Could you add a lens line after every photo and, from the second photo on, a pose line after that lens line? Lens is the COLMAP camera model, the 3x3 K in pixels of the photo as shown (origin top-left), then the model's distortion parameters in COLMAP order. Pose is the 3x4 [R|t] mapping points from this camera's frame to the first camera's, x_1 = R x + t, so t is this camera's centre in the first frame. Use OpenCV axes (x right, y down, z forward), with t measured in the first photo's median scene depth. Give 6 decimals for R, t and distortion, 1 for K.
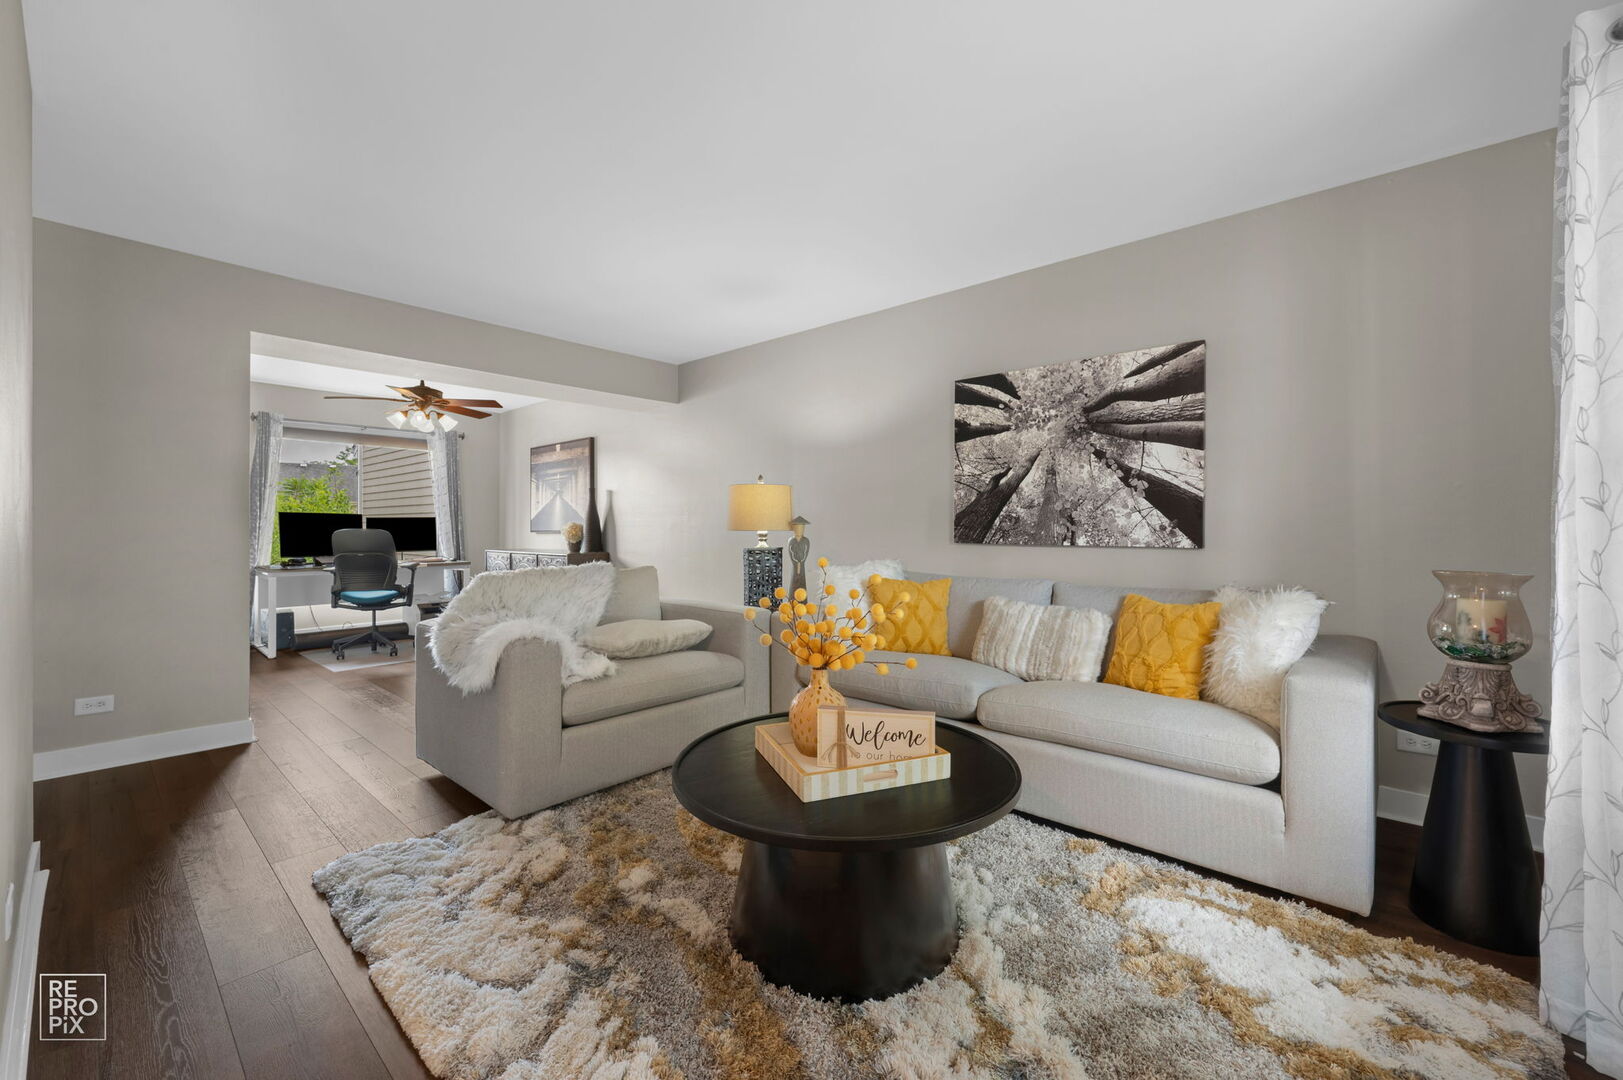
lens RADIAL K [[651.4, 0, 817.0], [0, 651.4, 536.4], [0, 0, 1]] dist [0.000358, 0.000196]
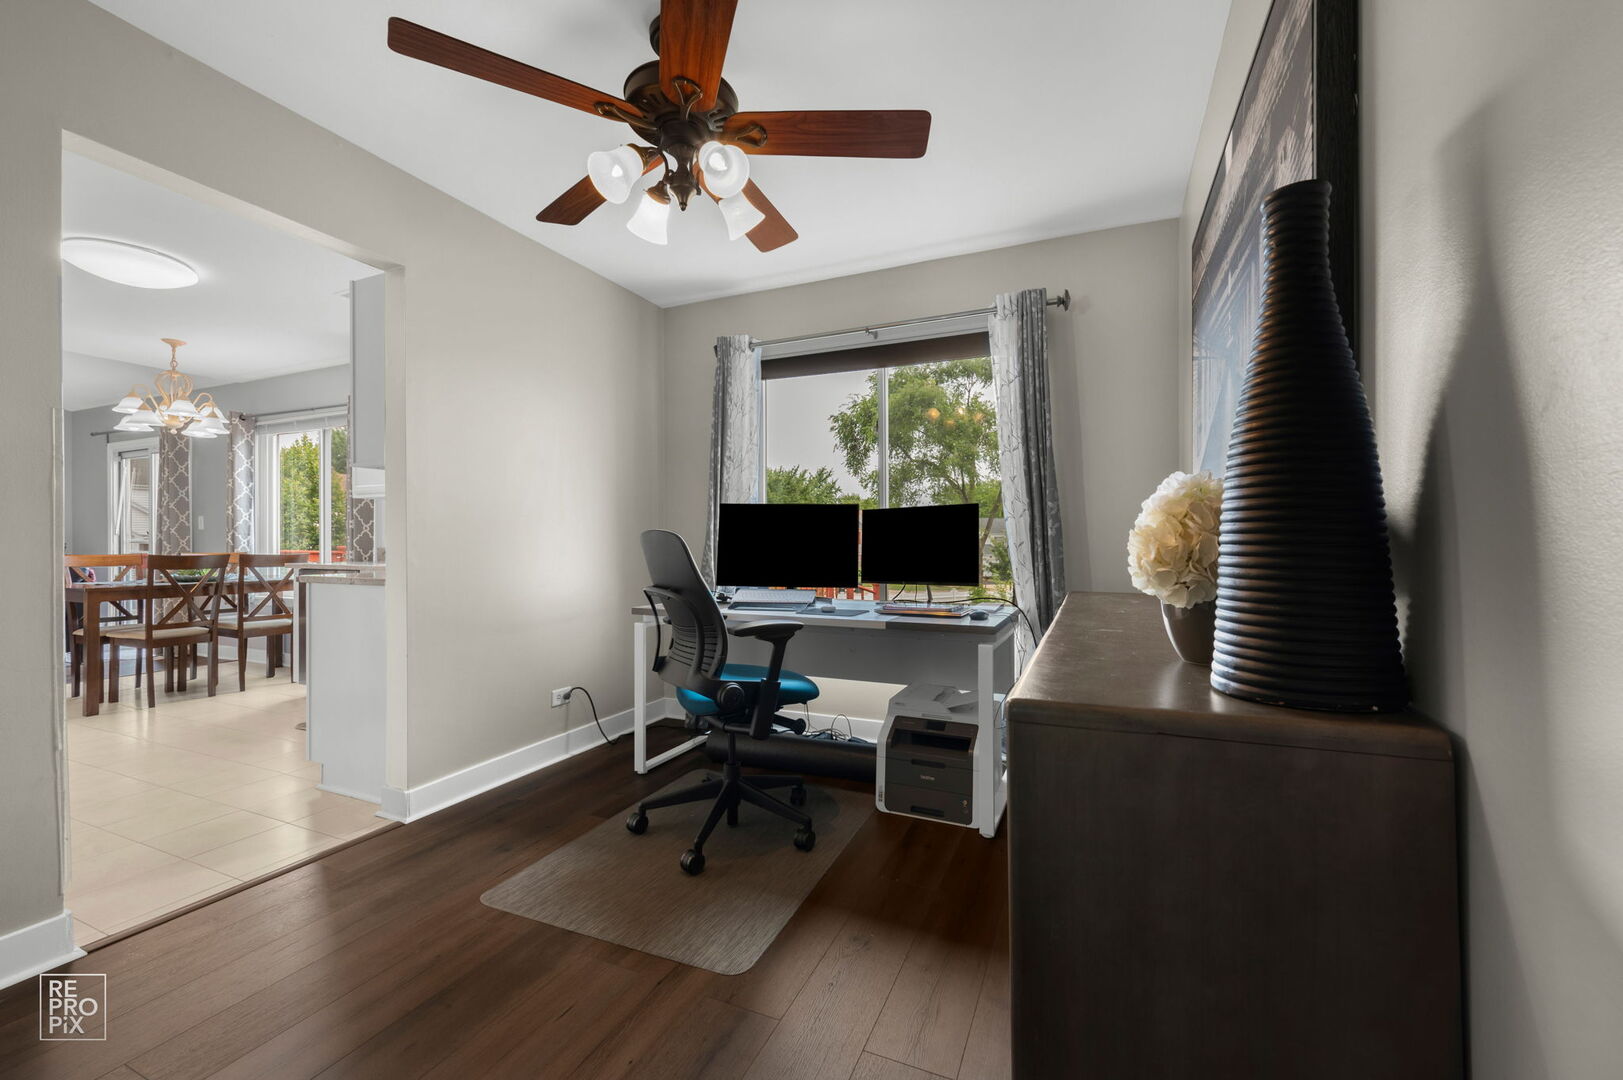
lens RADIAL K [[651.4, 0, 817.0], [0, 651.4, 536.4], [0, 0, 1]] dist [0.000358, 0.000196]
pose [[0.310435, -0.011247, -0.950528, -0.239585], [0.000279, 0.999931, -0.011741, -0.002308], [0.950595, 0.003380, 0.310417, 0.849889]]
